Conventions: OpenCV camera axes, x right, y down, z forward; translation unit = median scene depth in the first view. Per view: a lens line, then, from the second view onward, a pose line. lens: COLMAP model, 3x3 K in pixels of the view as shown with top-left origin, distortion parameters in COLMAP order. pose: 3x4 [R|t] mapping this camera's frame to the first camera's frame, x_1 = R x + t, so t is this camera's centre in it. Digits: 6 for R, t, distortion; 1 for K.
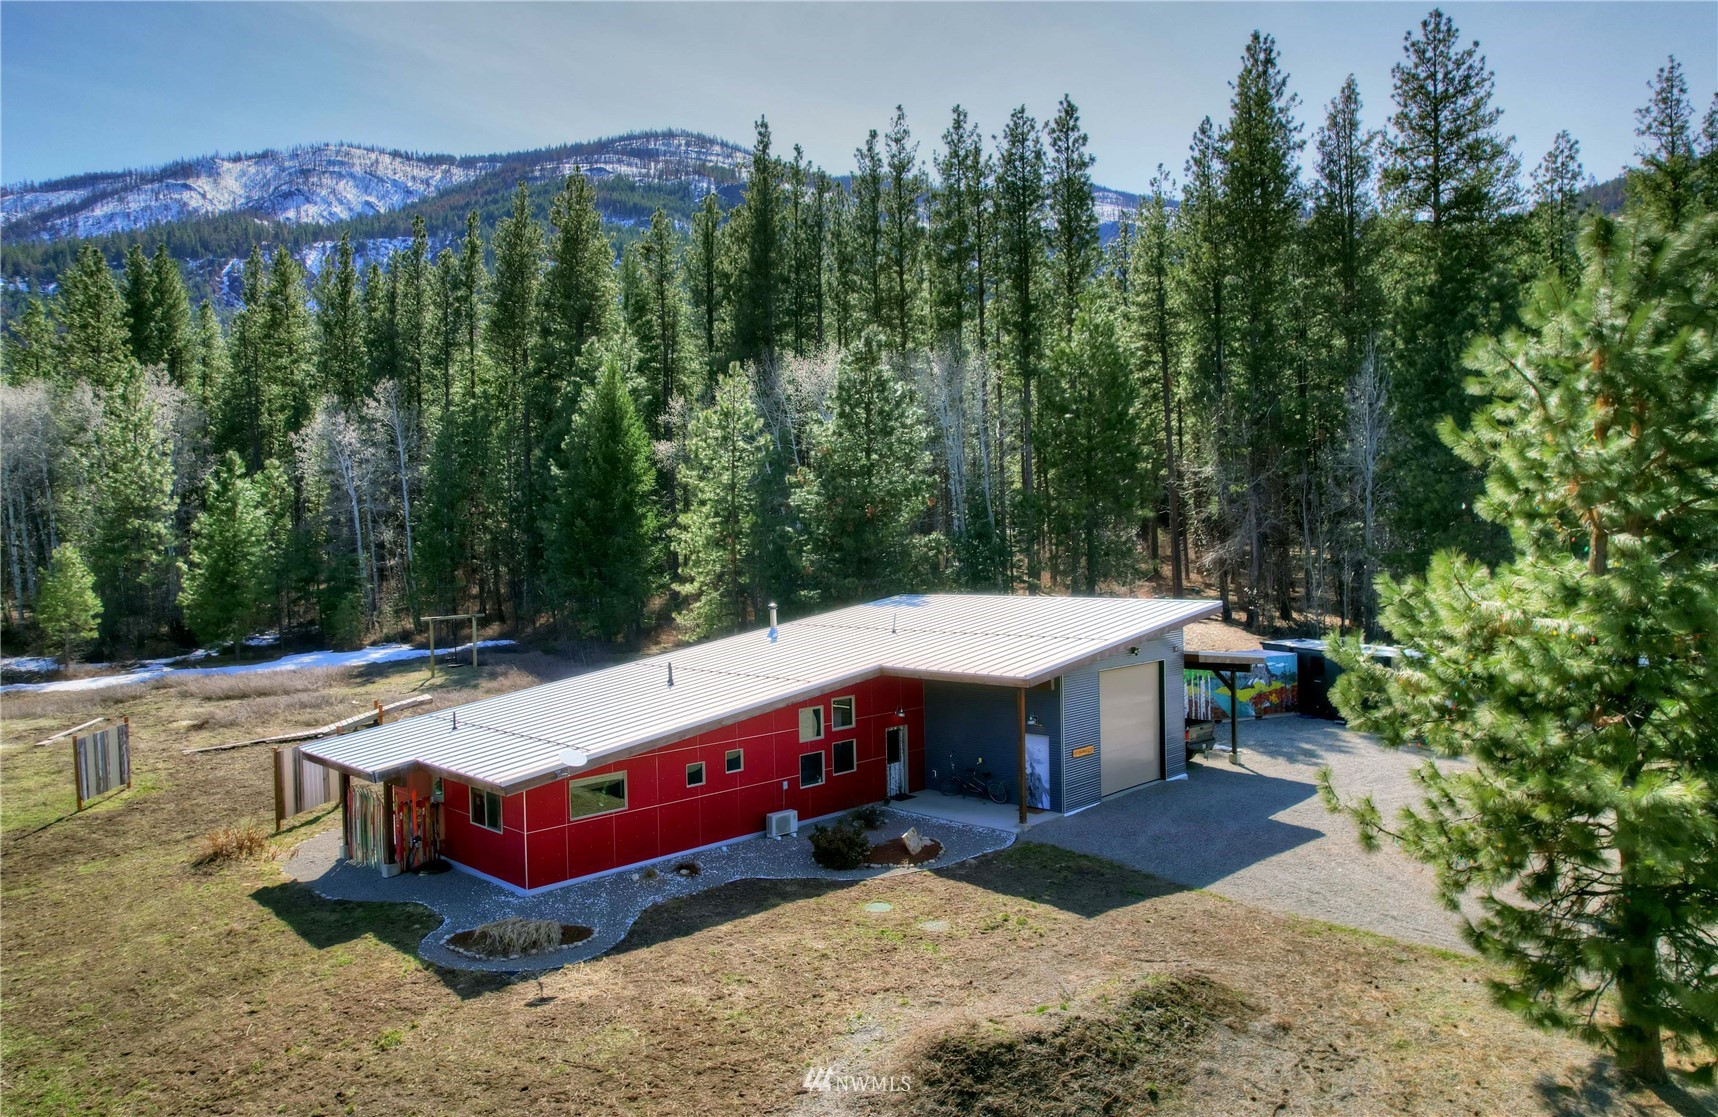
lens RADIAL K [[1090.7, 0, 859.0], [0, 1090.7, 558.5], [0, 0, 1]] dist [-0.026428, -0.000293]
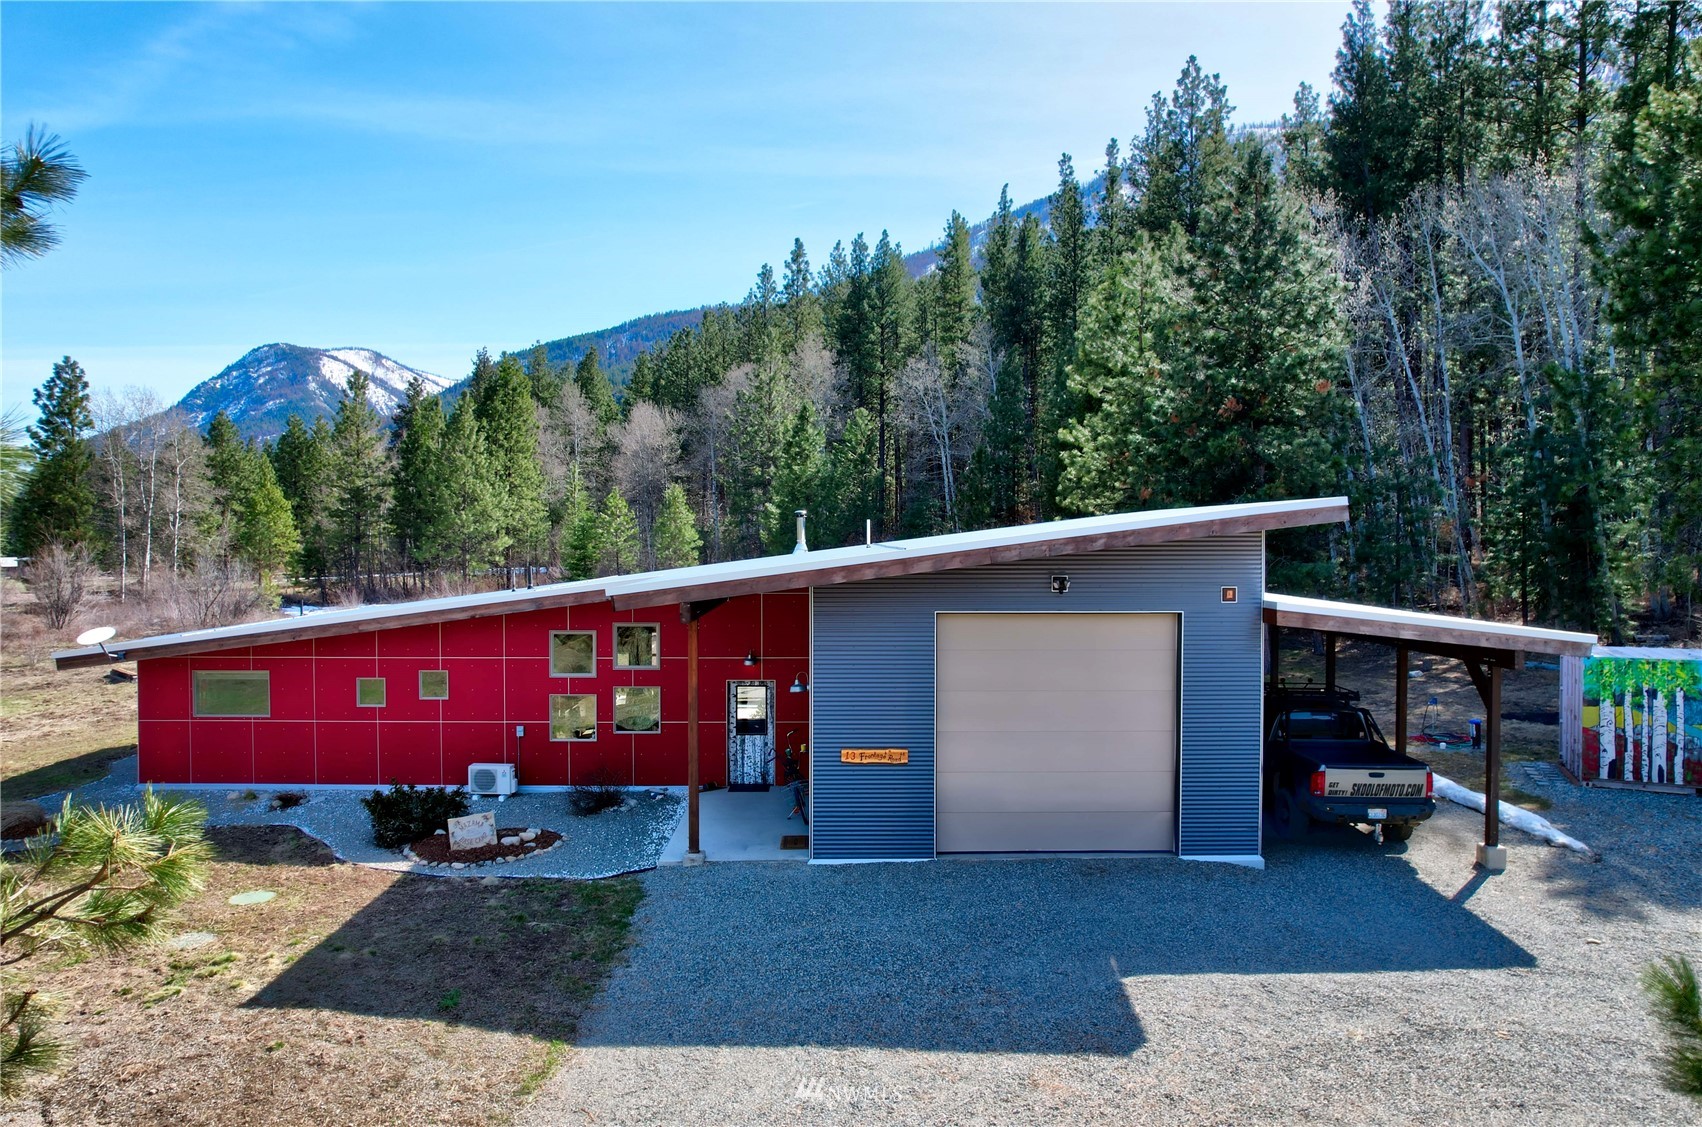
lens RADIAL K [[1125.2, 0, 851.0], [0, 1125.2, 563.5], [0, 0, 1]] dist [-0.068346, 0.053581]
pose [[0.711552, 0.037482, -0.701633, 0.723107], [-0.020977, 0.999264, 0.032109, 0.082091], [0.702320, -0.008129, 0.711815, 0.749511]]
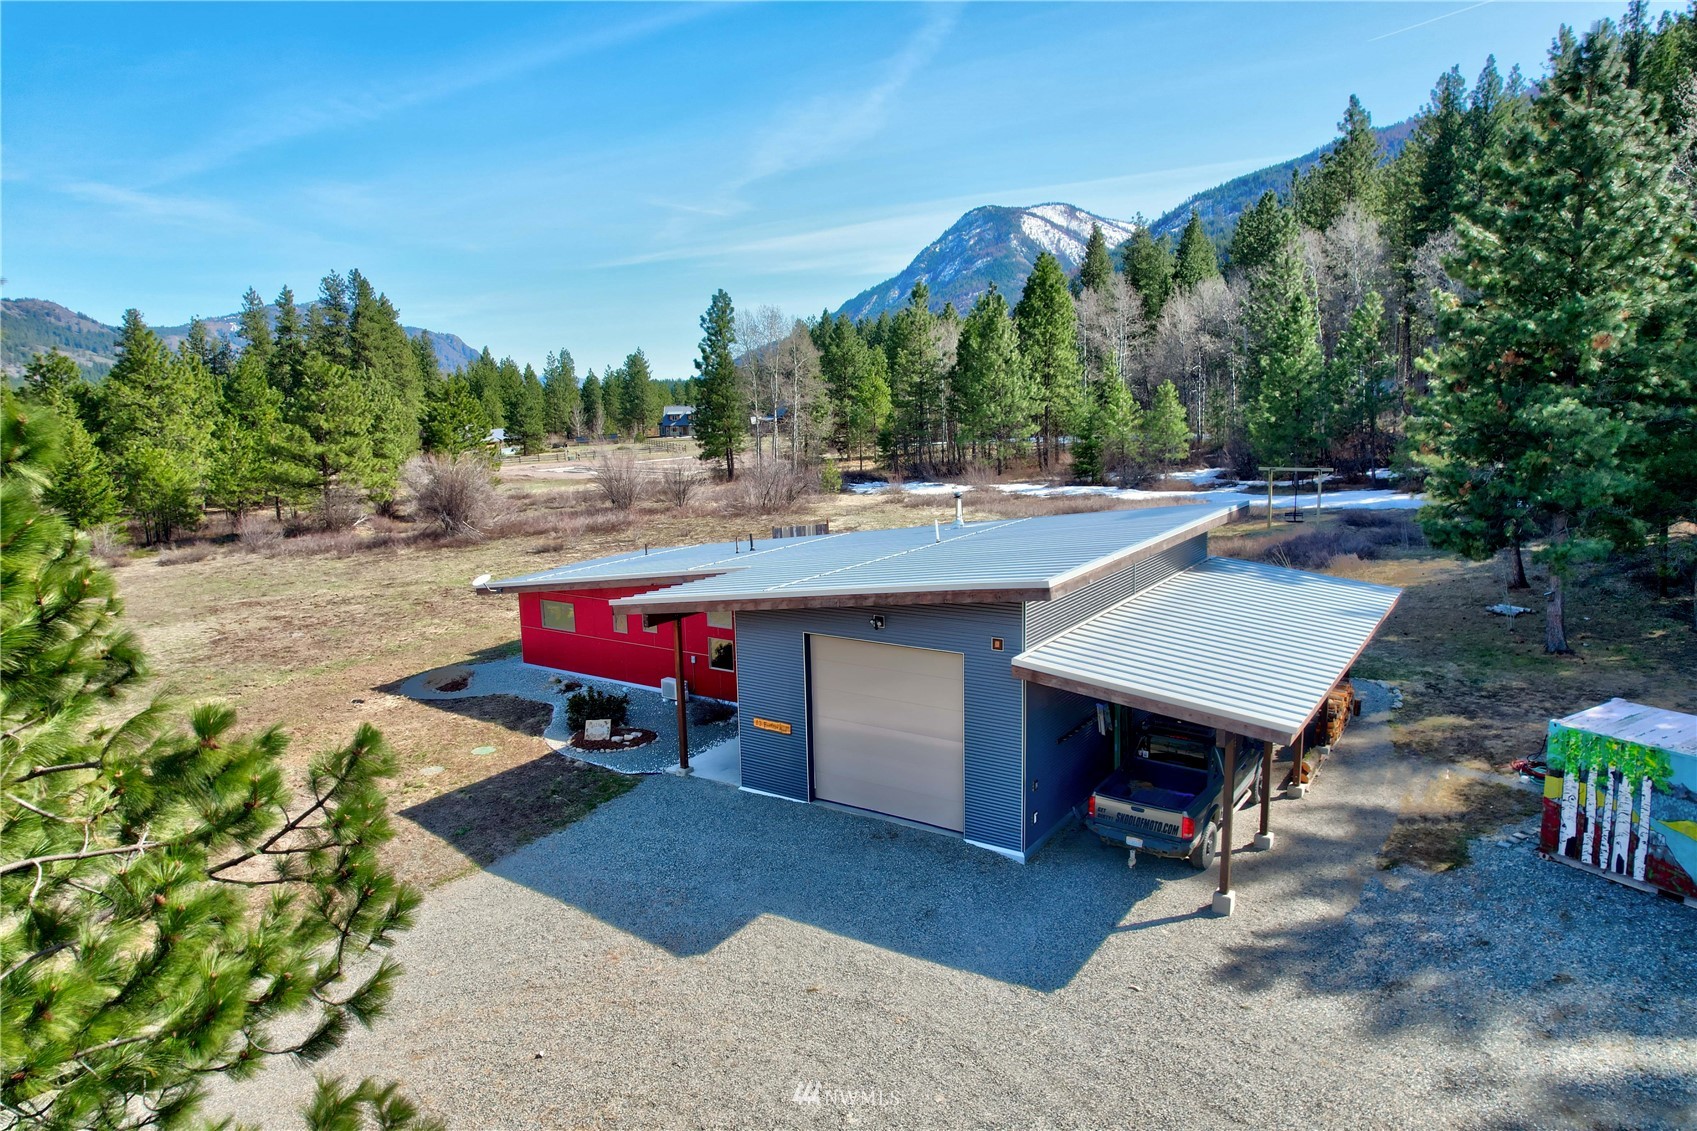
lens RADIAL K [[1080.2, 0, 848.5], [0, 1080.2, 565.5], [0, 0, 1]] dist [-0.055059, 0.038799]
pose [[0.189179, 0.177344, -0.965795, 1.159649], [0.010869, 0.983117, 0.182654, -0.089411], [0.981882, -0.045051, 0.184058, 1.146047]]
